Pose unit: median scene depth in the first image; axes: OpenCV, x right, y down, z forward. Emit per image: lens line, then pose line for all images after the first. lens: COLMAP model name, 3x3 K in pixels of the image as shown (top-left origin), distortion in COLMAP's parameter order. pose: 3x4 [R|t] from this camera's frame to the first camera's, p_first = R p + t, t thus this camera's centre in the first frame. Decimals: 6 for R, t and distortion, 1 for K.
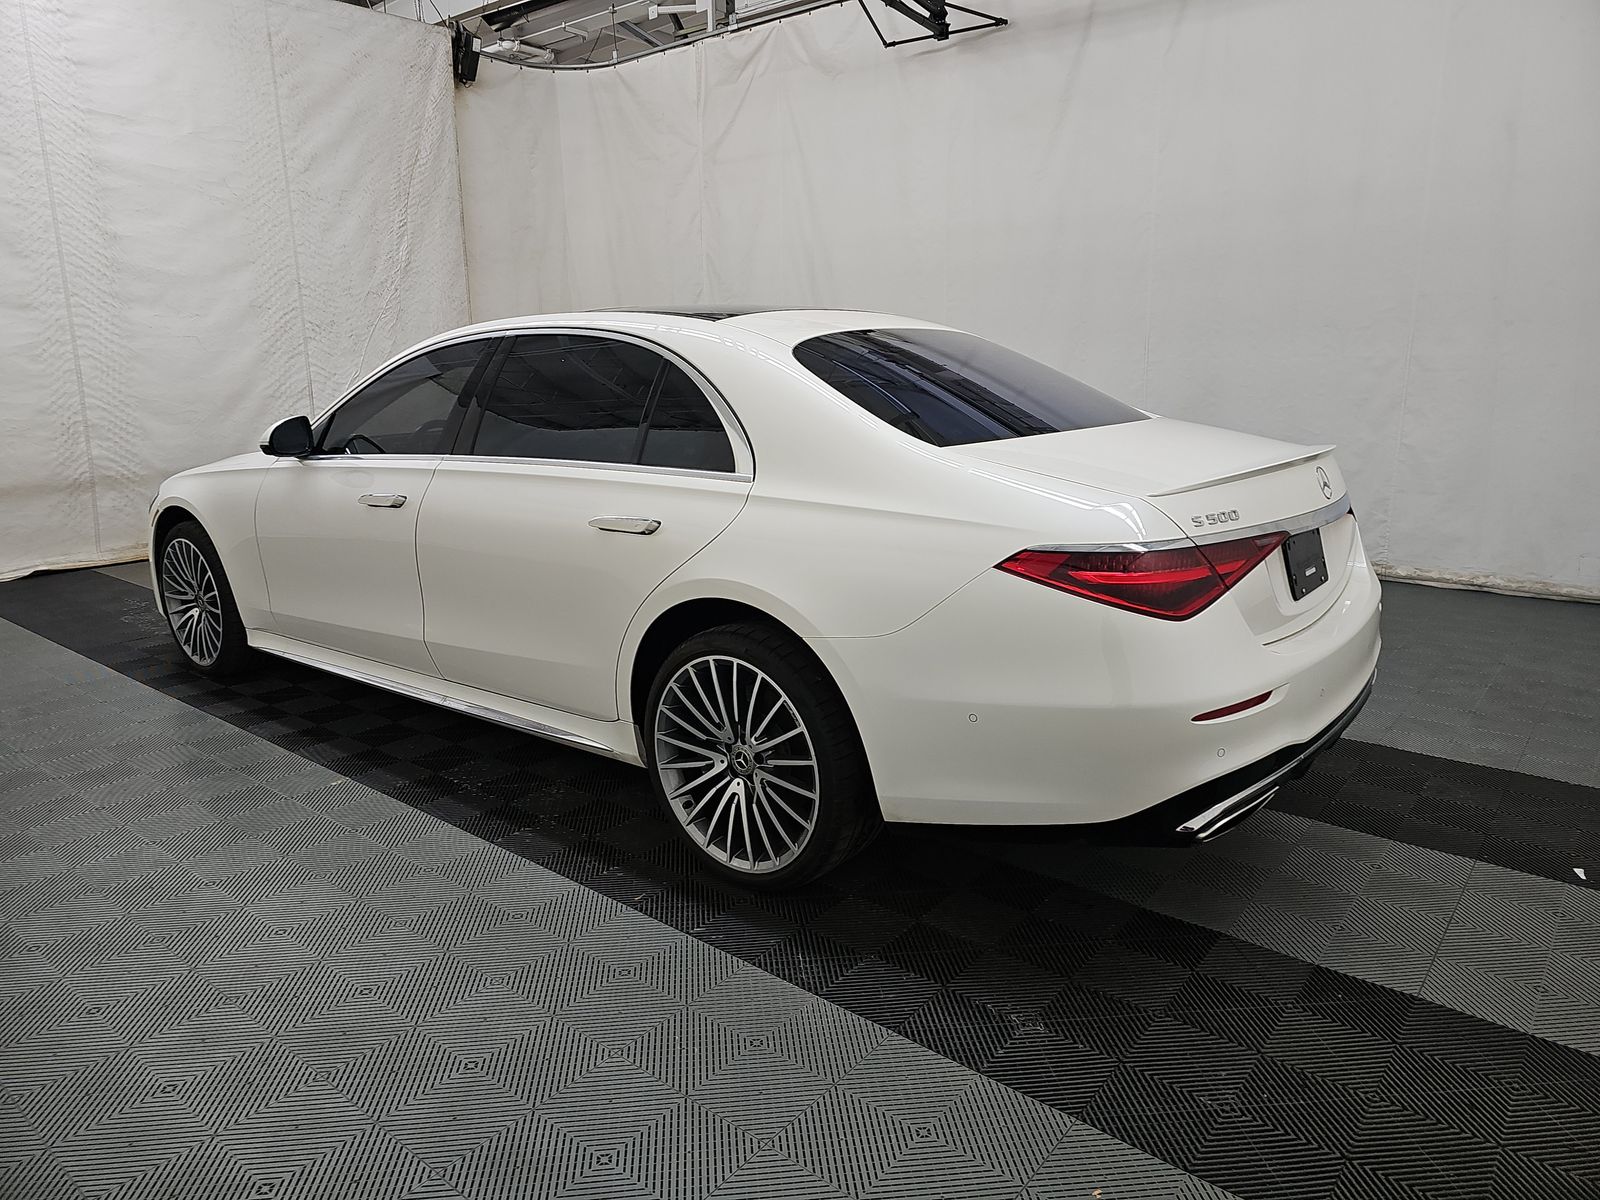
lens RADIAL K [[1042.7, 0, 817.5], [0, 1042.7, 597.2], [0, 0, 1]] dist [0.016562, -0.025814]
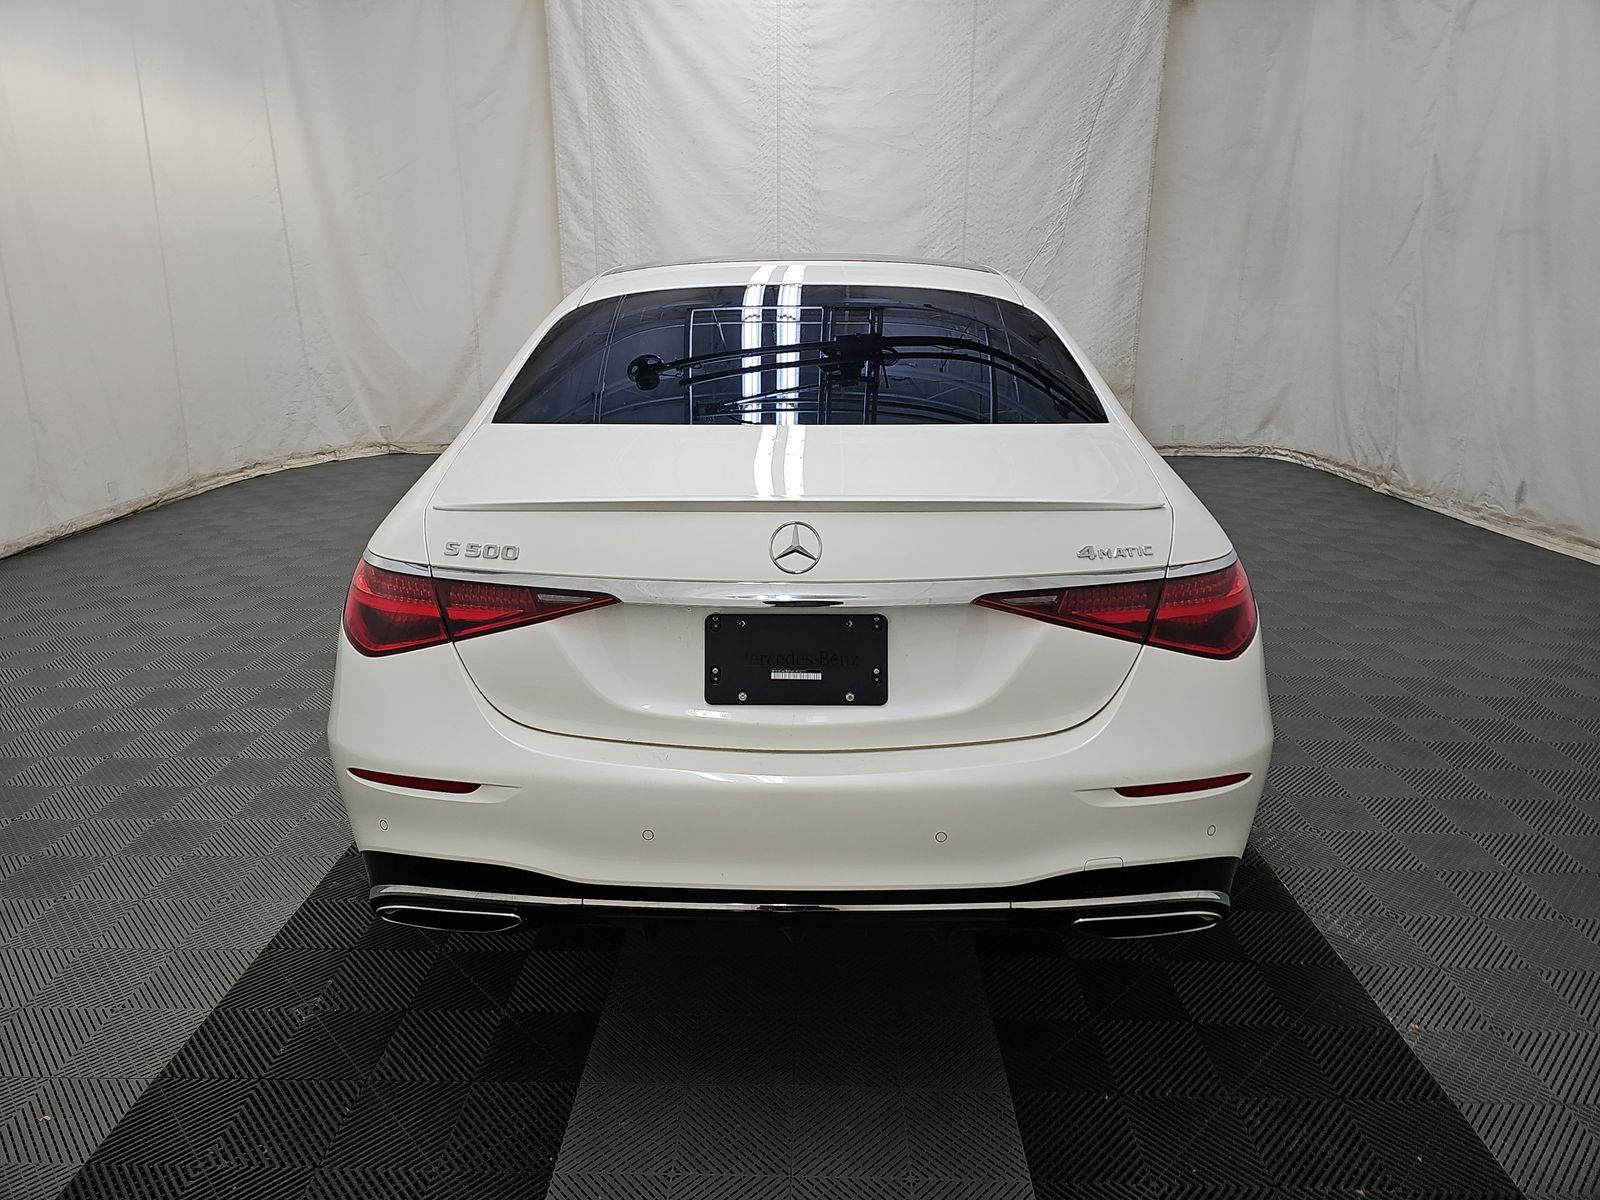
lens RADIAL K [[1042.7, 0, 774.5], [0, 1042.7, 605.4], [0, 0, 1]] dist [0.016562, -0.025814]
pose [[0.601343, 0.236424, -0.763210, 0.317080], [-0.177808, 0.970863, 0.160653, -0.056803], [0.778955, 0.039097, 0.625860, 0.193233]]
